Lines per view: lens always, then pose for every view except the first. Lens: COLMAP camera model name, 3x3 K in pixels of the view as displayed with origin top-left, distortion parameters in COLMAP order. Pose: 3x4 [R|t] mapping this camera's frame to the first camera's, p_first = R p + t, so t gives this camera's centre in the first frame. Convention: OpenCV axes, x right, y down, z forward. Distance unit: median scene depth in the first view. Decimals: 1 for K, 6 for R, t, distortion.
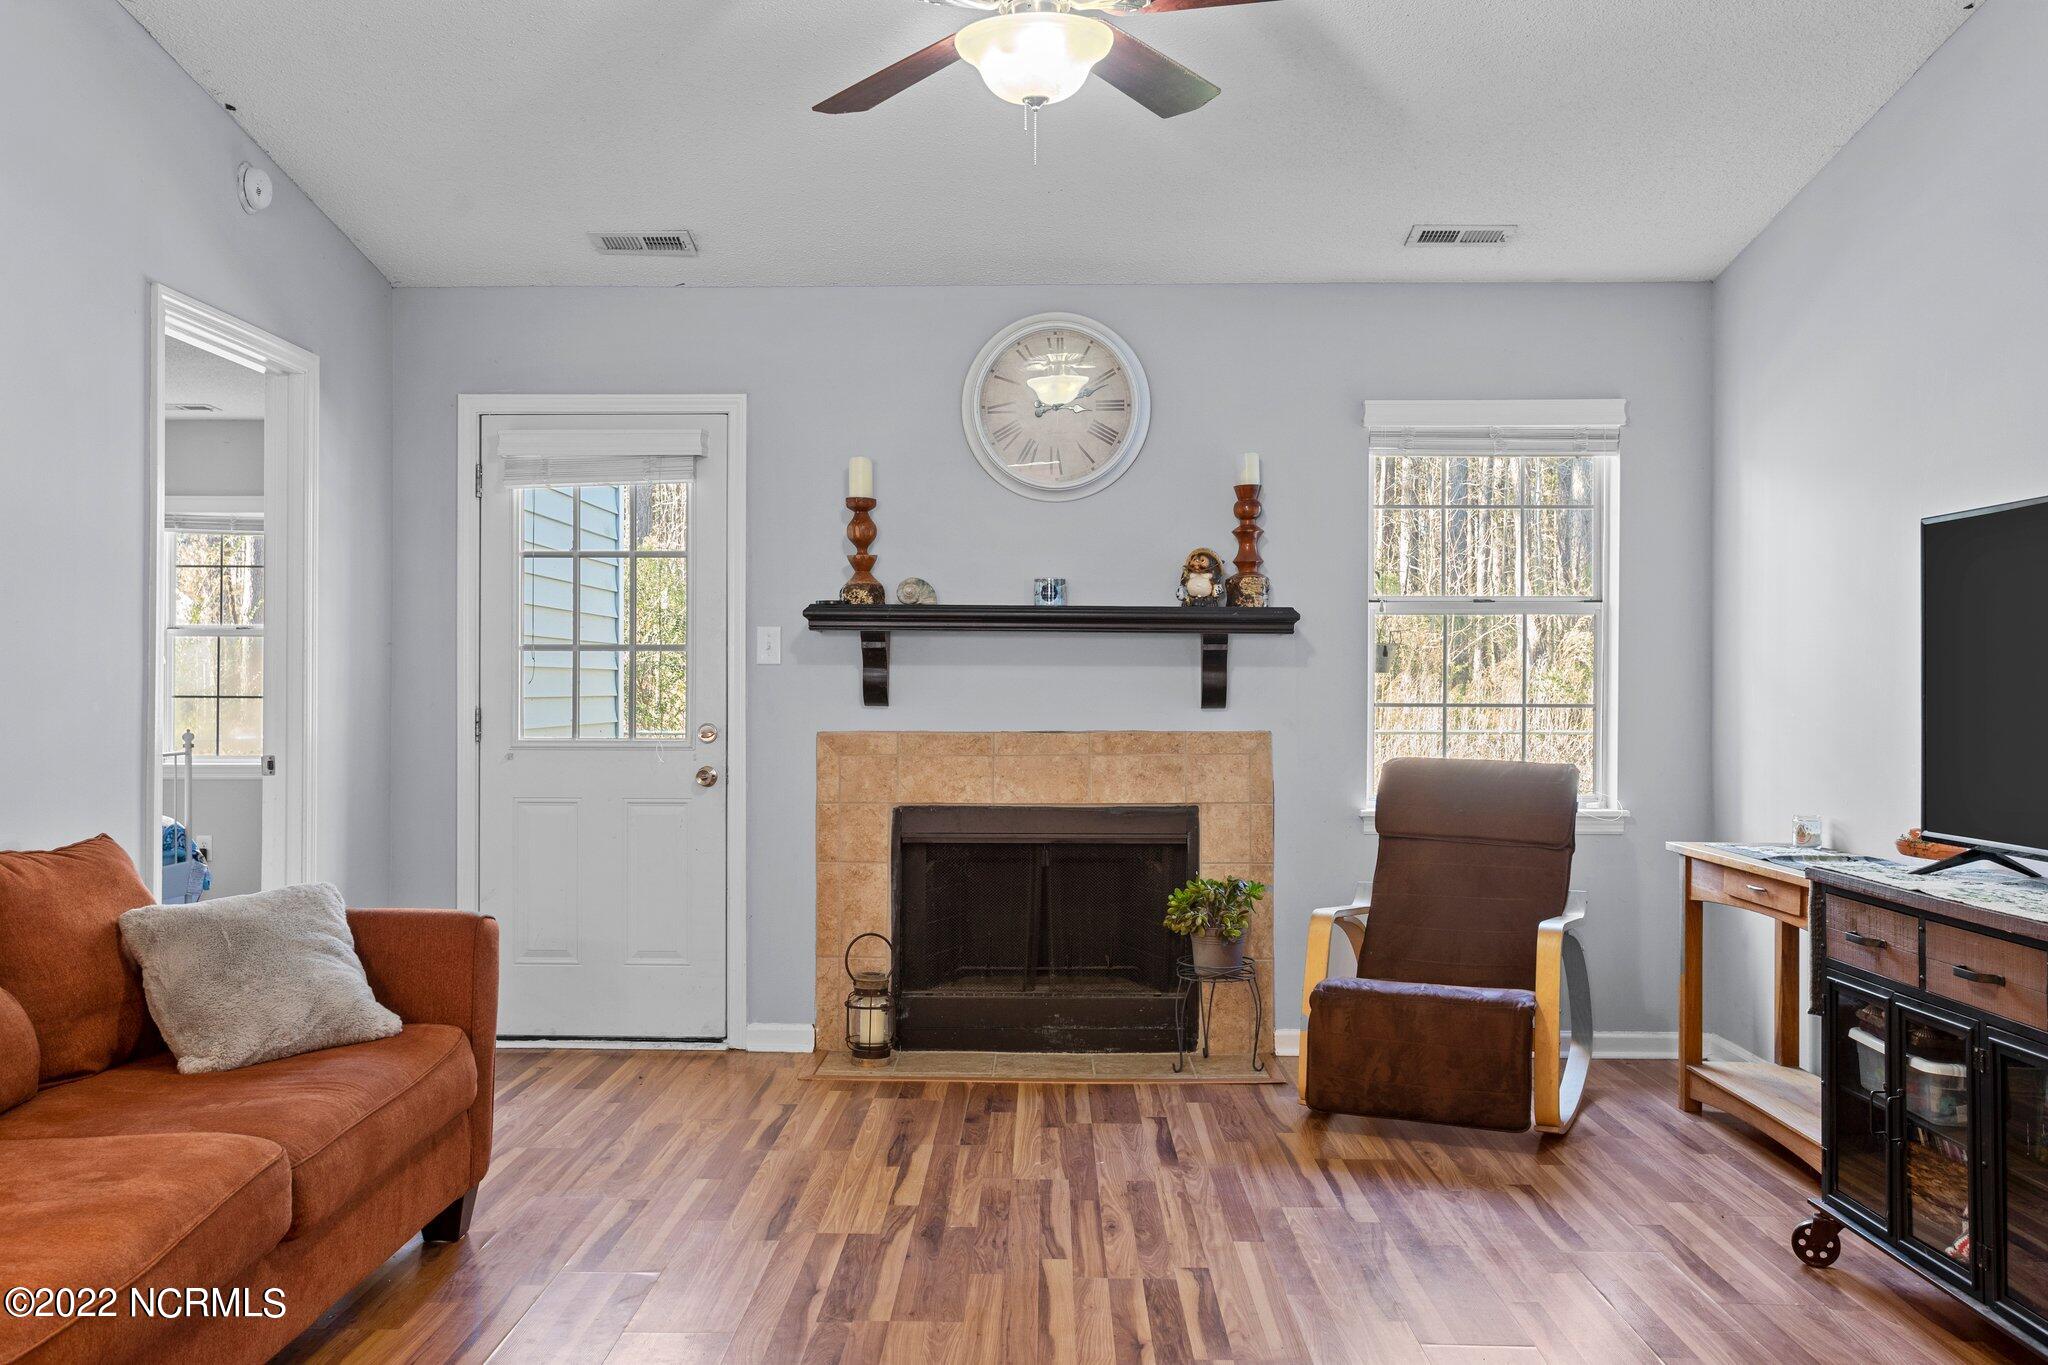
lens RADIAL K [[1679.5, 0, 1026.6], [0, 1679.5, 683.0], [0, 0, 1]] dist [-0.000780, -0.000281]
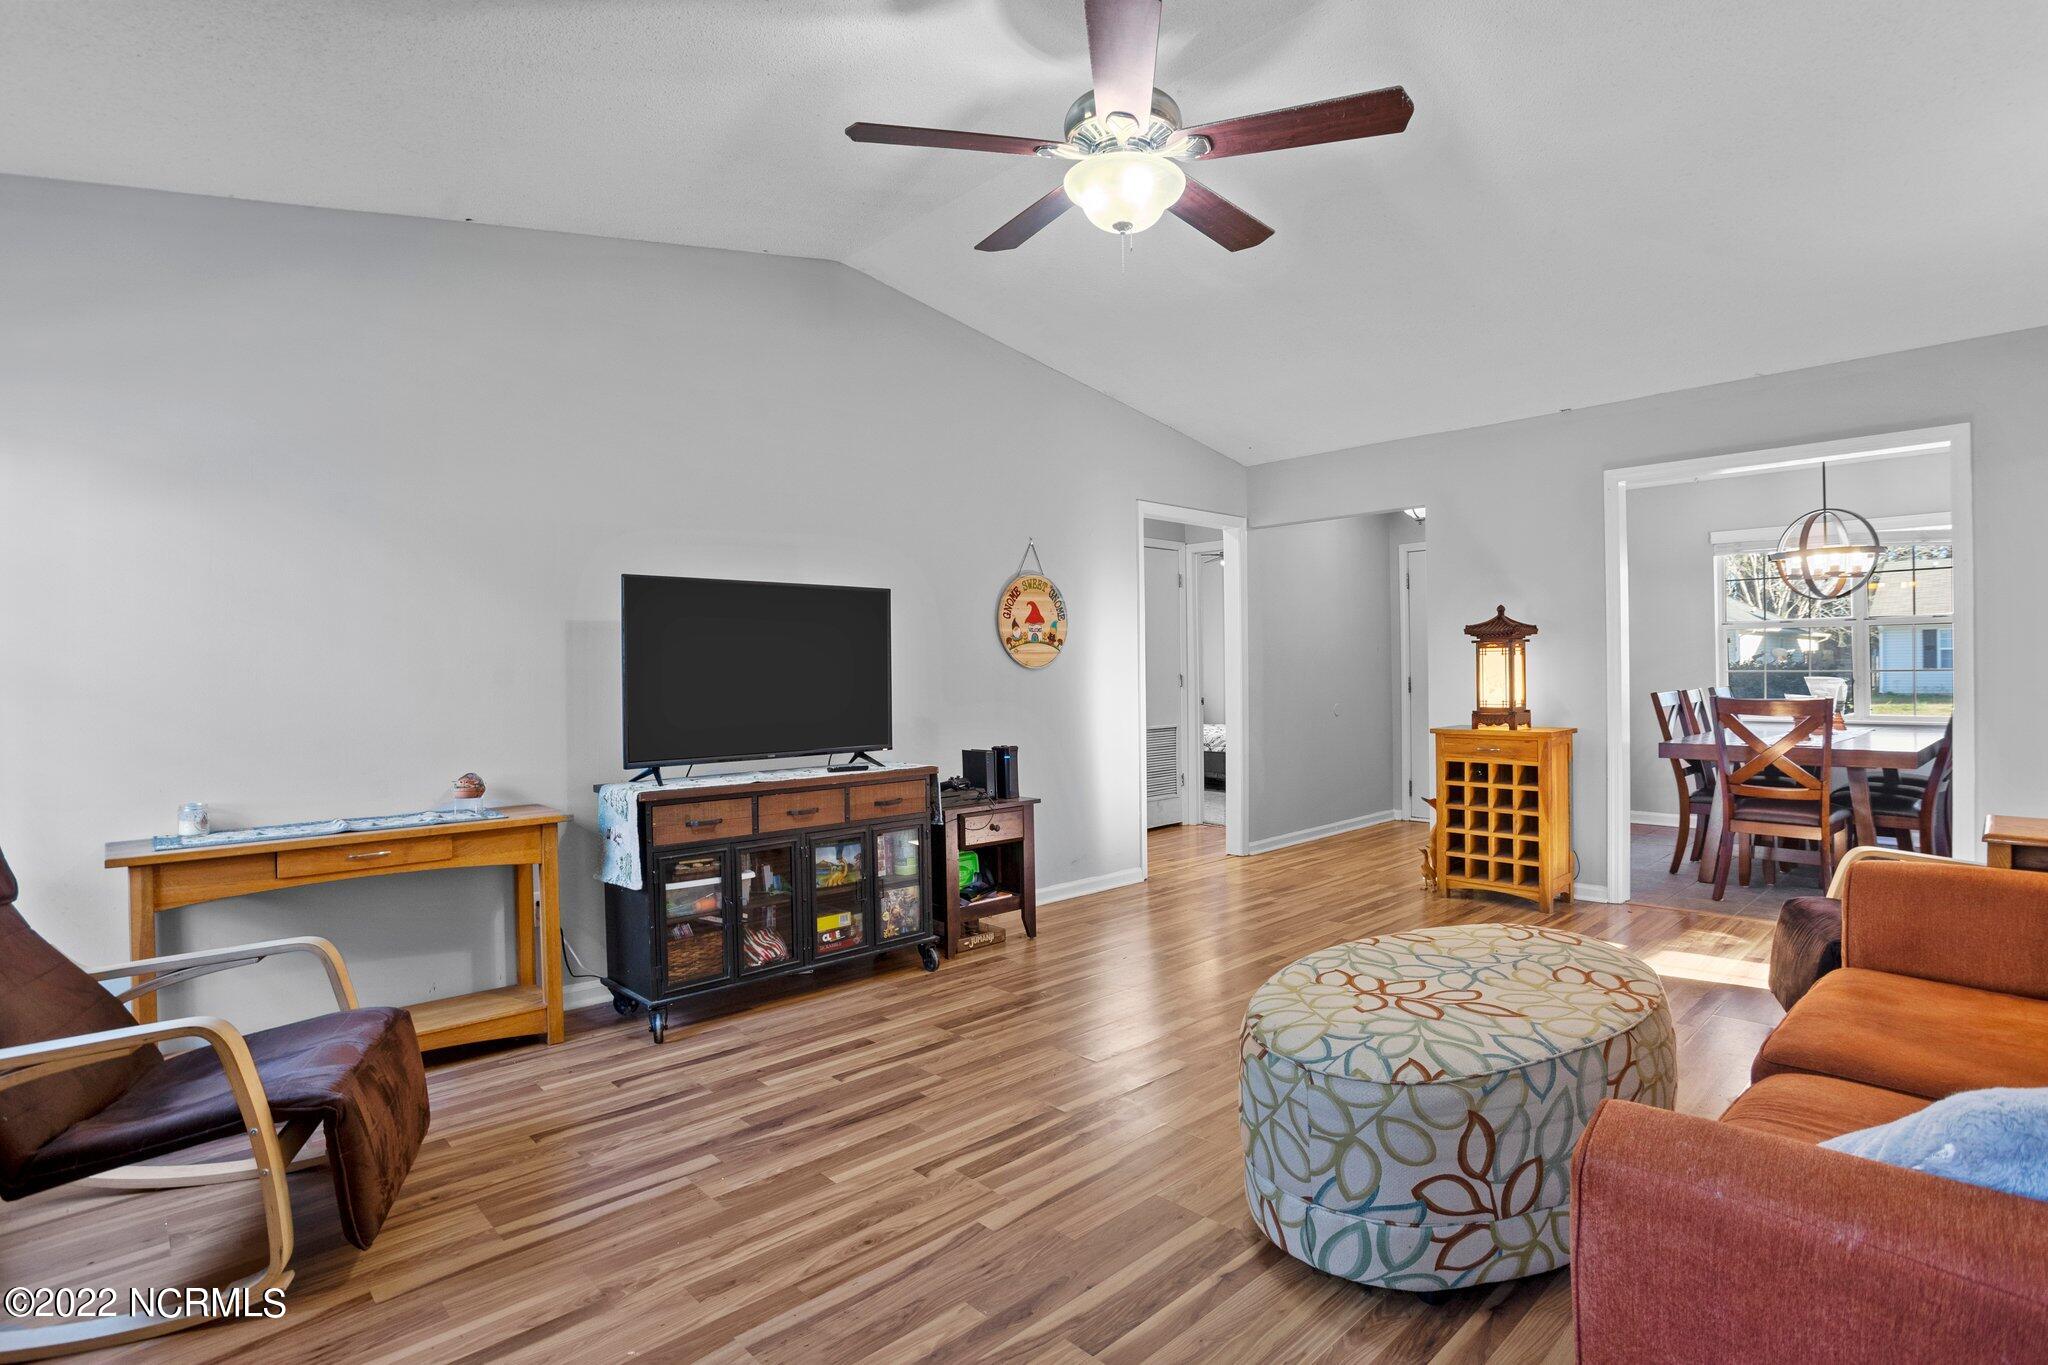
lens RADIAL K [[945.9, 0, 1032.7], [0, 945.9, 675.2], [0, 0, 1]] dist [-0.001184, -0.000061]
pose [[-0.674566, -0.004341, 0.738202, -0.408574], [0.000730, 0.999978, 0.006548, -0.004340], [-0.738215, 0.004956, -0.674548, 1.285101]]
